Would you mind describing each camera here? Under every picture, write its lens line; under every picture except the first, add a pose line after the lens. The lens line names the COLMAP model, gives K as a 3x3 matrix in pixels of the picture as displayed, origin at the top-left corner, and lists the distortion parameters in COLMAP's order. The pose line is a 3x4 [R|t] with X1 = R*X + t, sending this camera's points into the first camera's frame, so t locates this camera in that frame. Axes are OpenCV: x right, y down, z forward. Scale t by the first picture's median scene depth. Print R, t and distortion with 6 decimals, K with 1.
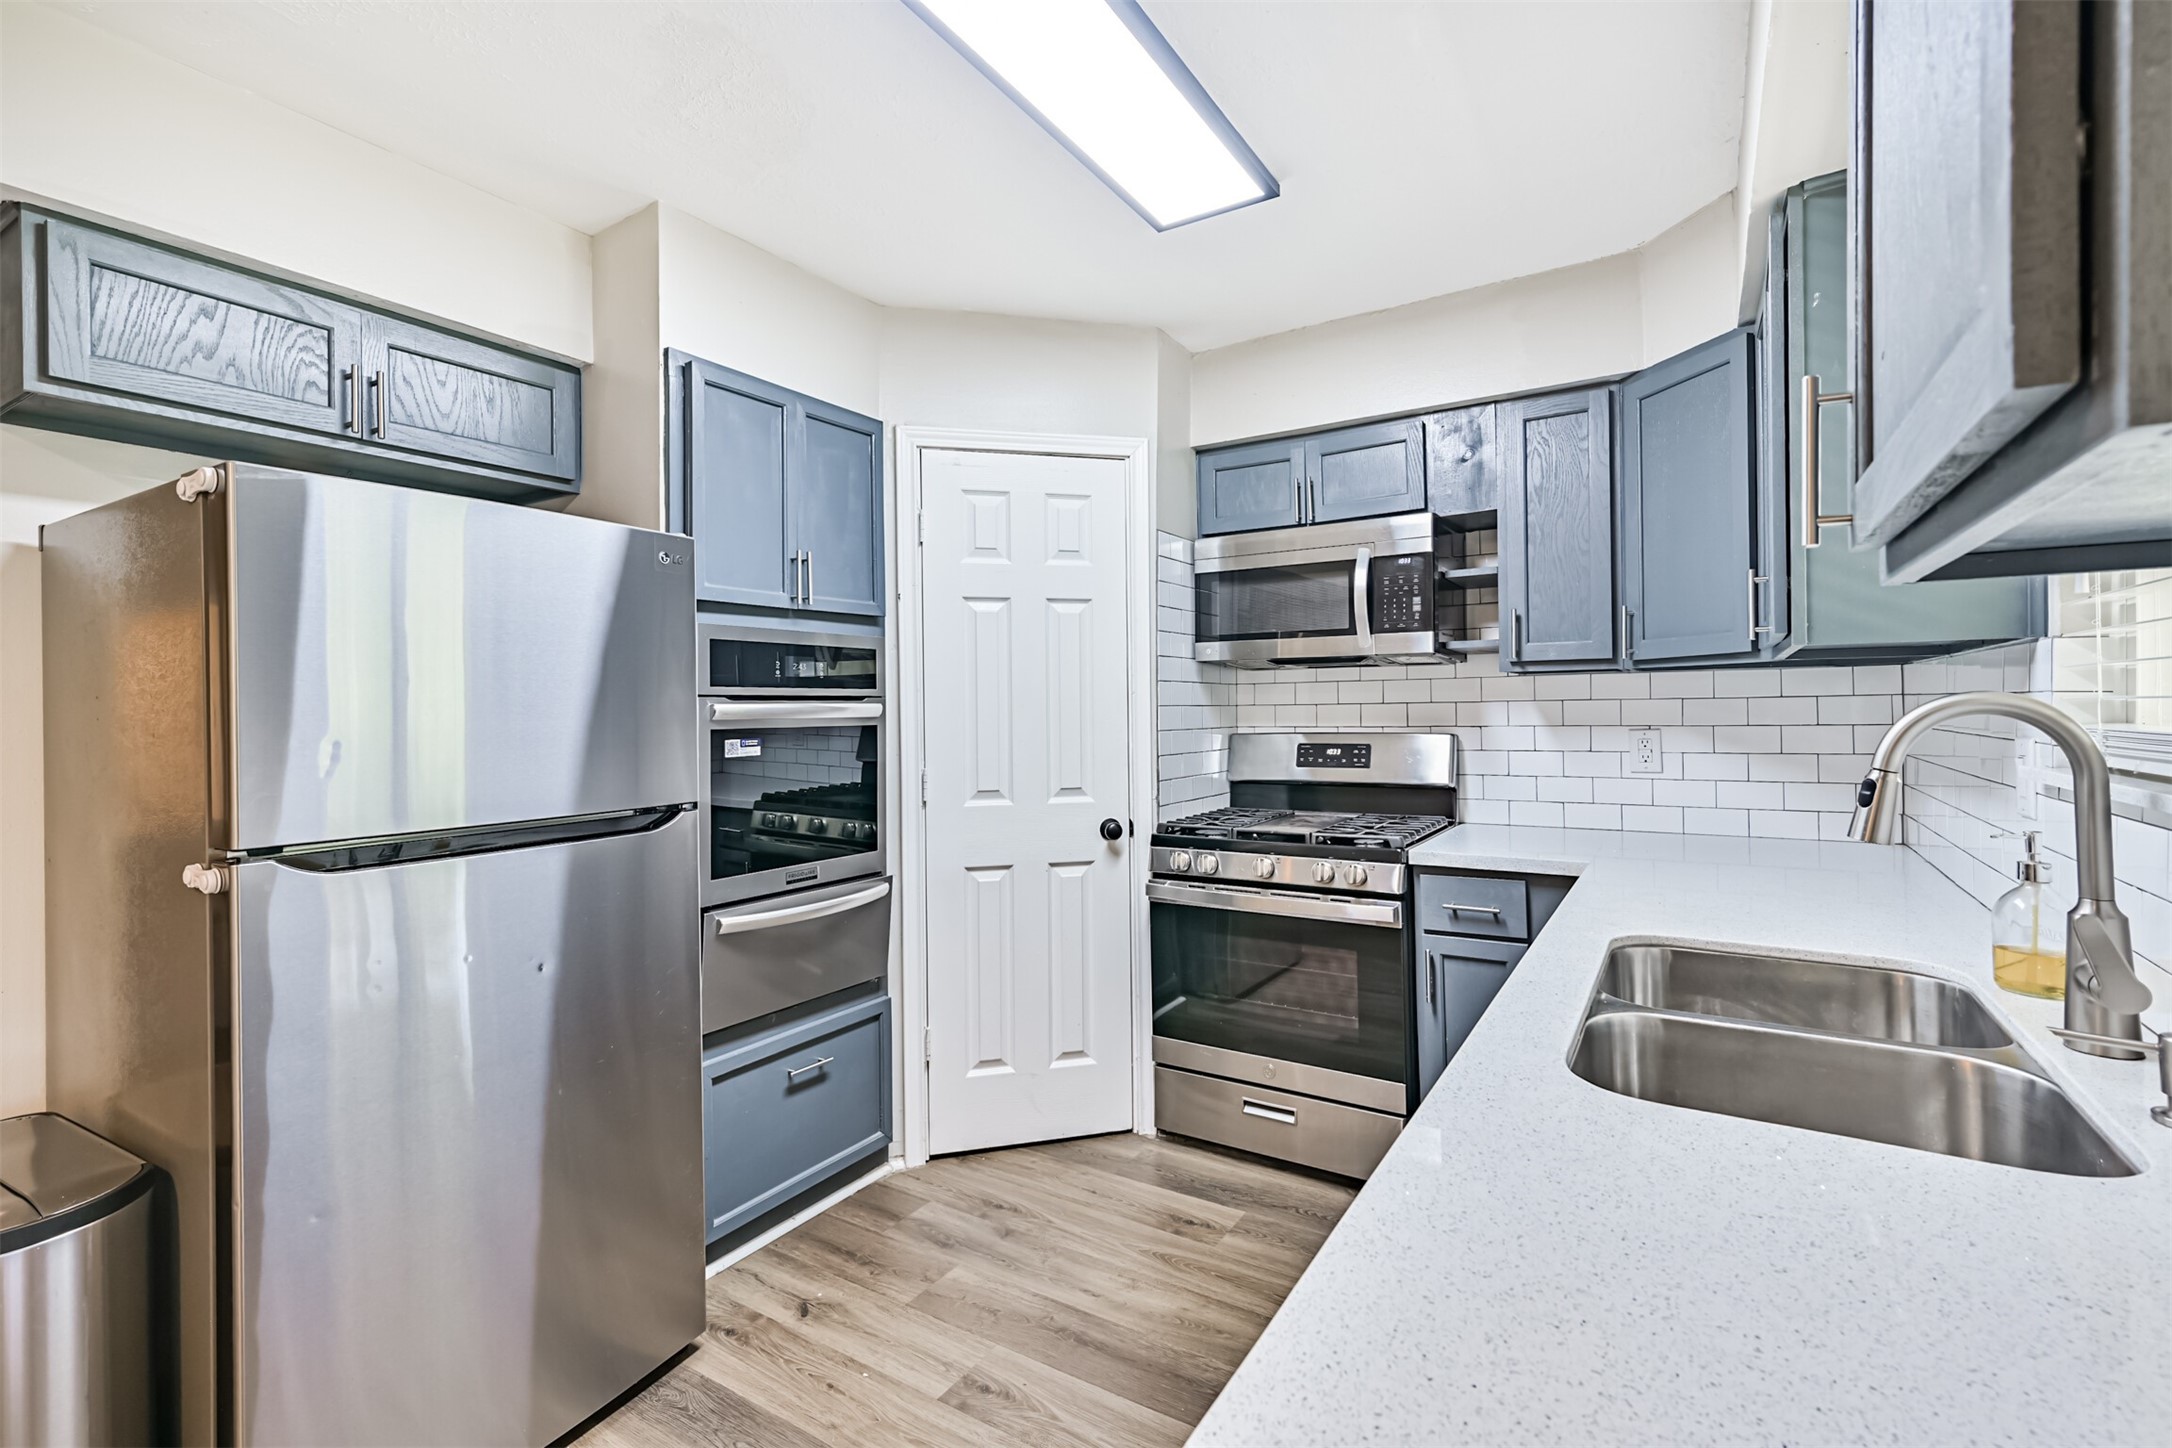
lens RADIAL K [[962.8, 0, 1091.6], [0, 962.8, 700.8], [0, 0, 1]] dist [0.005097, 0.000339]
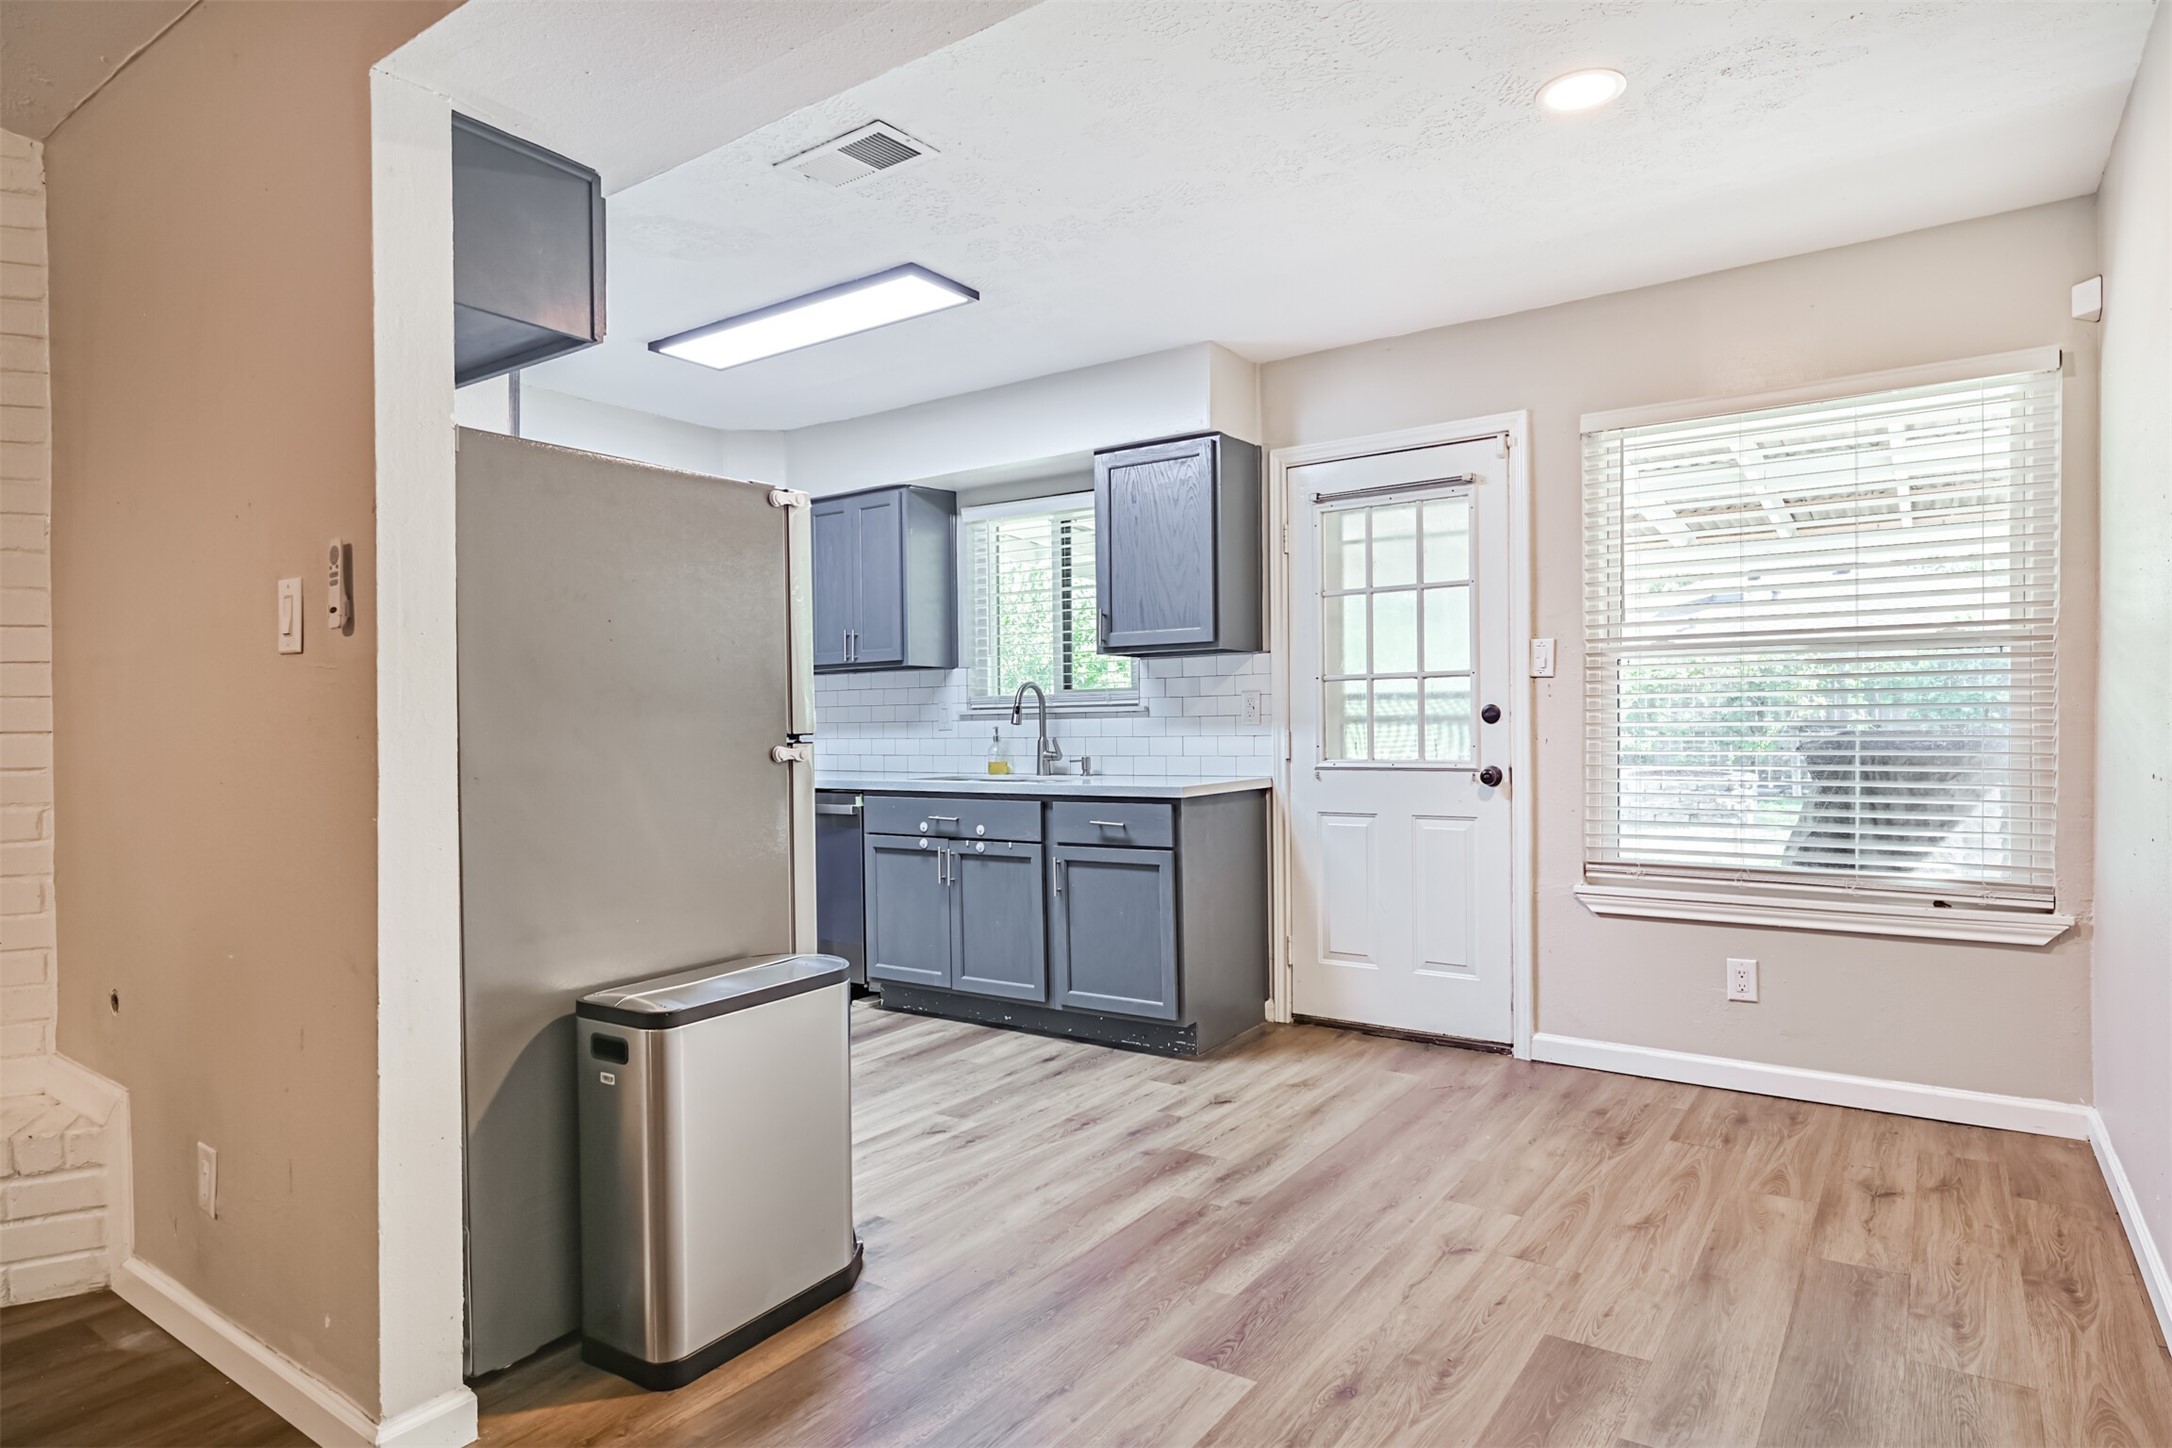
lens RADIAL K [[1212.7, 0, 1095.6], [0, 1212.7, 731.6], [0, 0, 1]] dist [-0.013370, 0.001996]
pose [[0.048377, 0.005728, 0.998813, -1.418203], [0.005152, 0.999969, -0.005984, 0.080869], [-0.998816, 0.005435, 0.048346, 0.209099]]
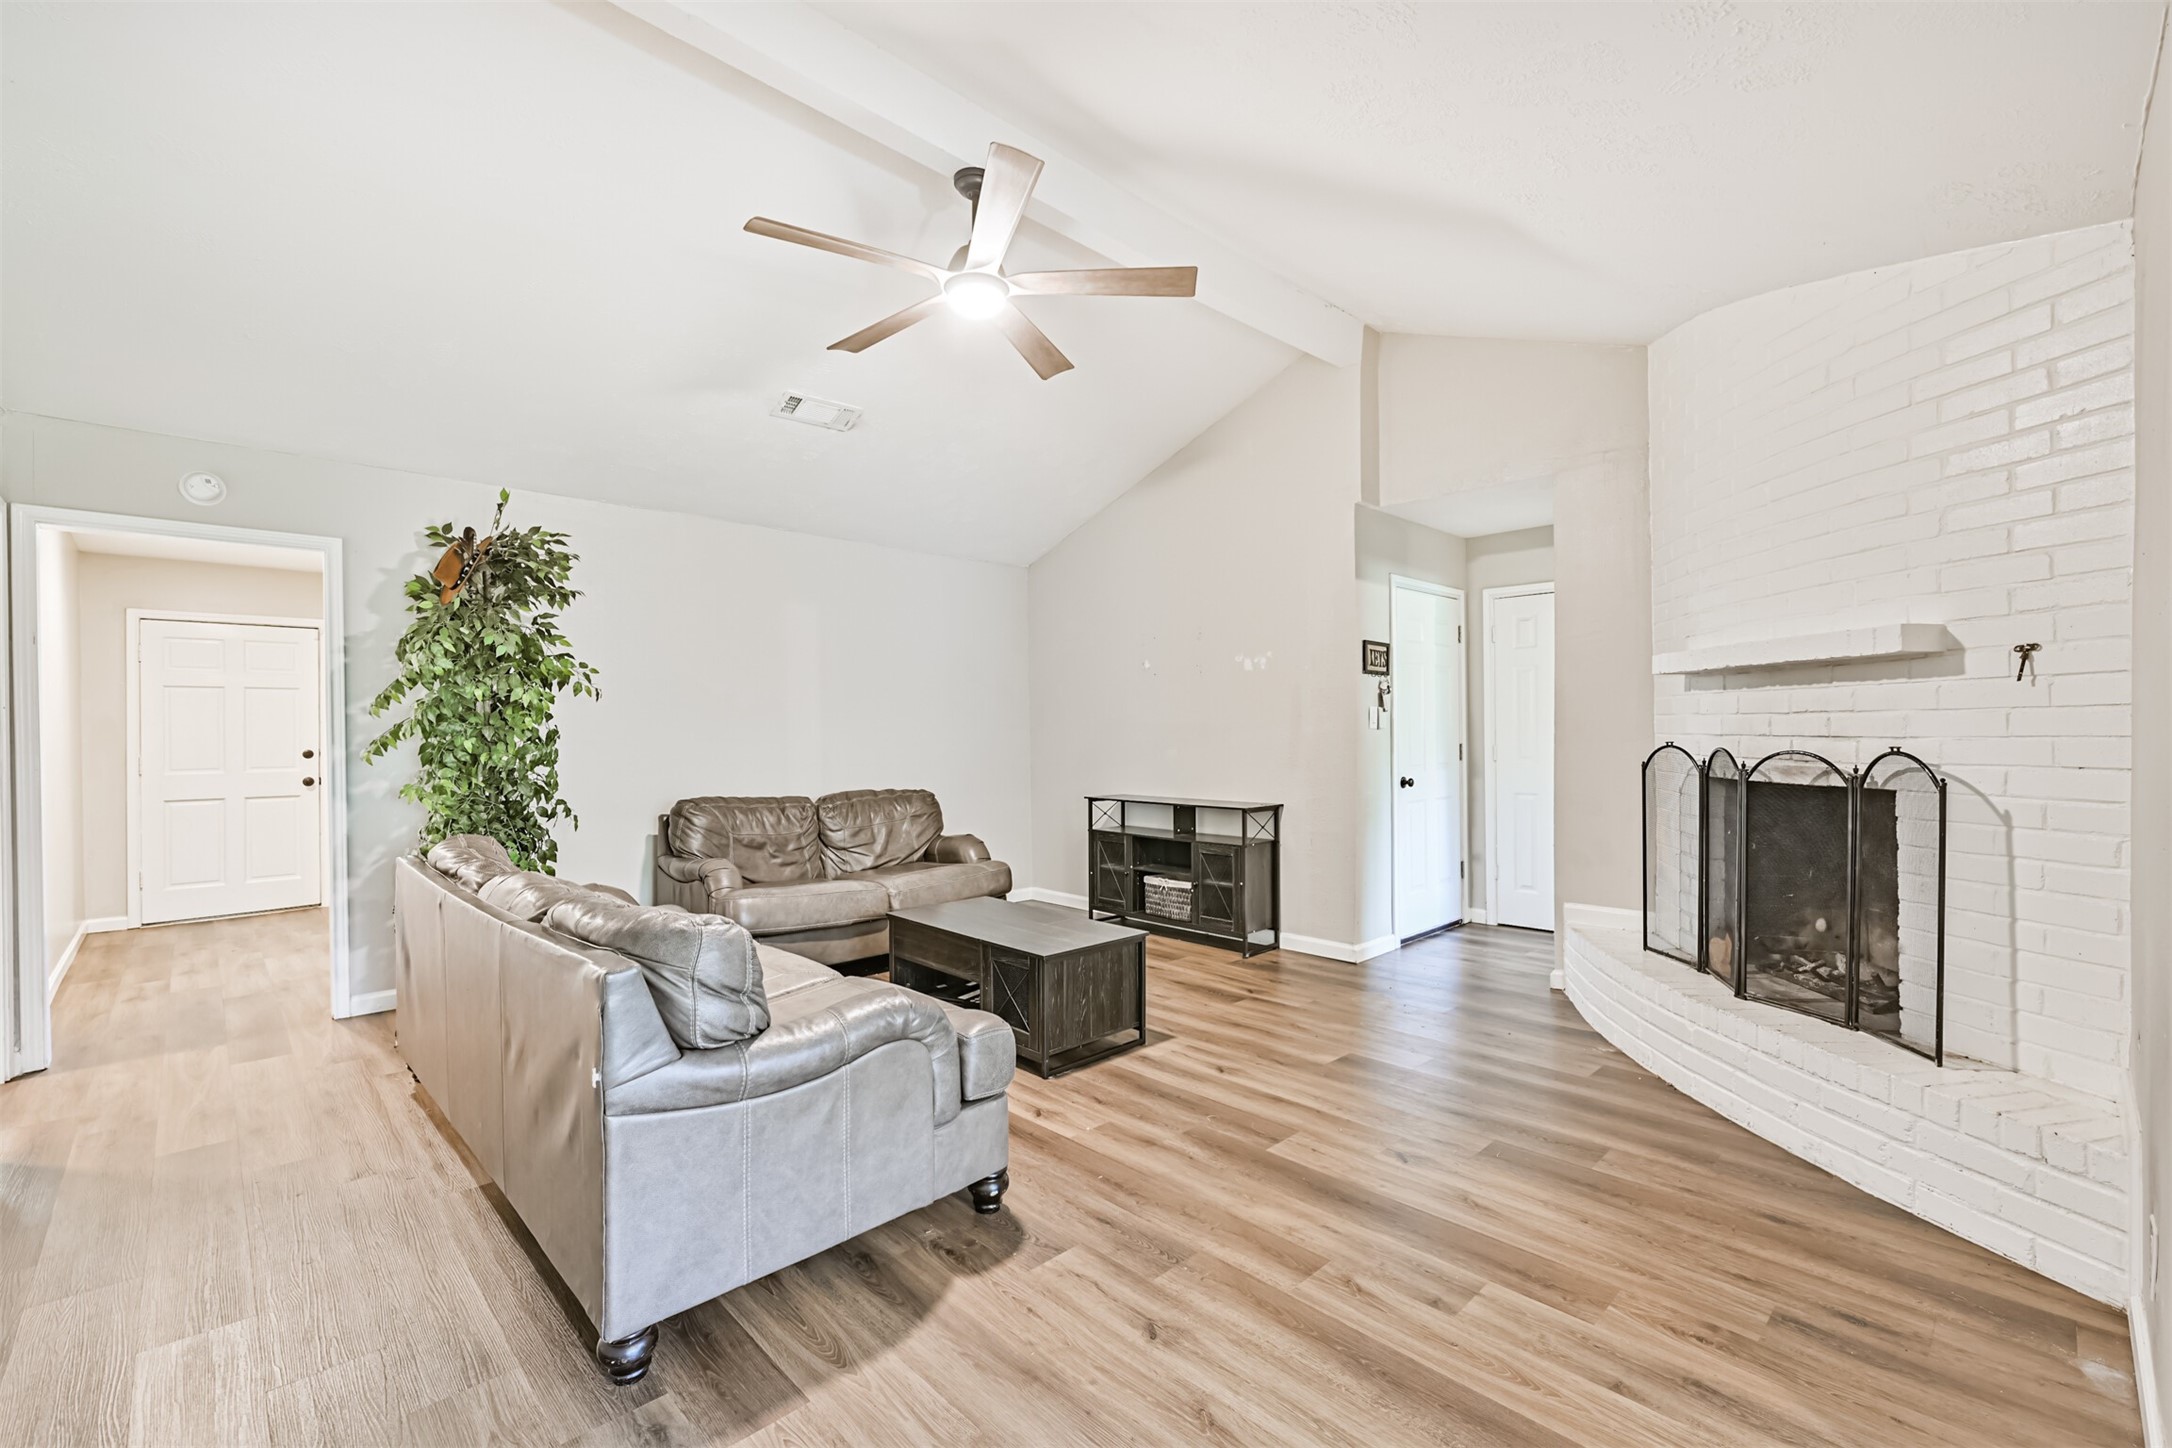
lens RADIAL K [[913.6, 0, 1093.6], [0, 913.6, 730.1], [0, 0, 1]] dist [-0.001516, 0.000091]
pose [[0.972372, 0.005275, -0.233376, -1.172947], [-0.002174, 0.999906, 0.013544, 0.027051], [0.233425, -0.012662, 0.972292, 0.119798]]
